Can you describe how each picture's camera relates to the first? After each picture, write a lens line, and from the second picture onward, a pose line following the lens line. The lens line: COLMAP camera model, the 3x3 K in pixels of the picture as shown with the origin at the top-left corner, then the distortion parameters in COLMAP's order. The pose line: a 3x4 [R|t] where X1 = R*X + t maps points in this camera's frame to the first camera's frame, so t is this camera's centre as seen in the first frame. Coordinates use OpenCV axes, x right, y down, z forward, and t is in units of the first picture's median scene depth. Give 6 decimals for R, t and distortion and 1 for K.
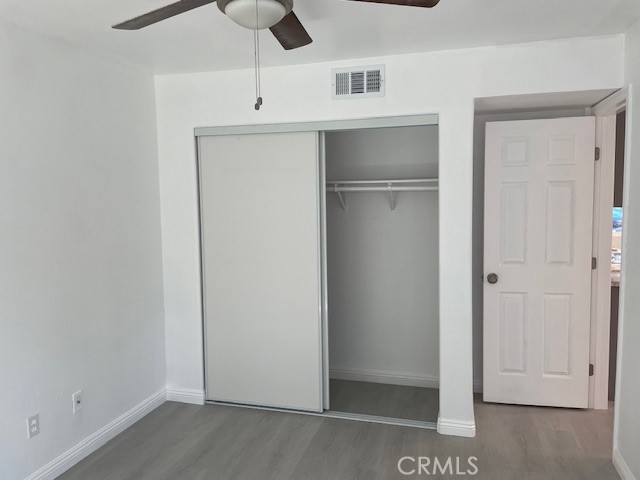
lens RADIAL K [[483.9, 0, 320.0], [0, 483.9, 240.0], [0, 0, 1]] dist [0.050888, -0.007992]
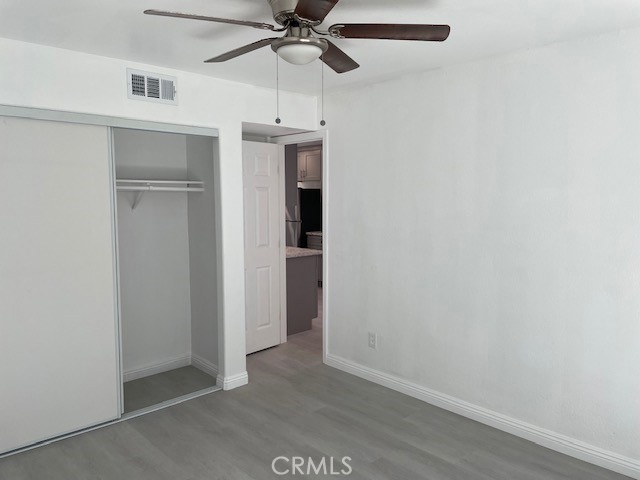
lens RADIAL K [[483.9, 0, 320.0], [0, 483.9, 240.0], [0, 0, 1]] dist [0.050888, -0.007992]
pose [[0.524448, -0.062155, 0.849171, -0.644416], [0.071874, 0.997004, 0.028586, 0.002905], [-0.848404, 0.046042, 0.527344, 0.143020]]
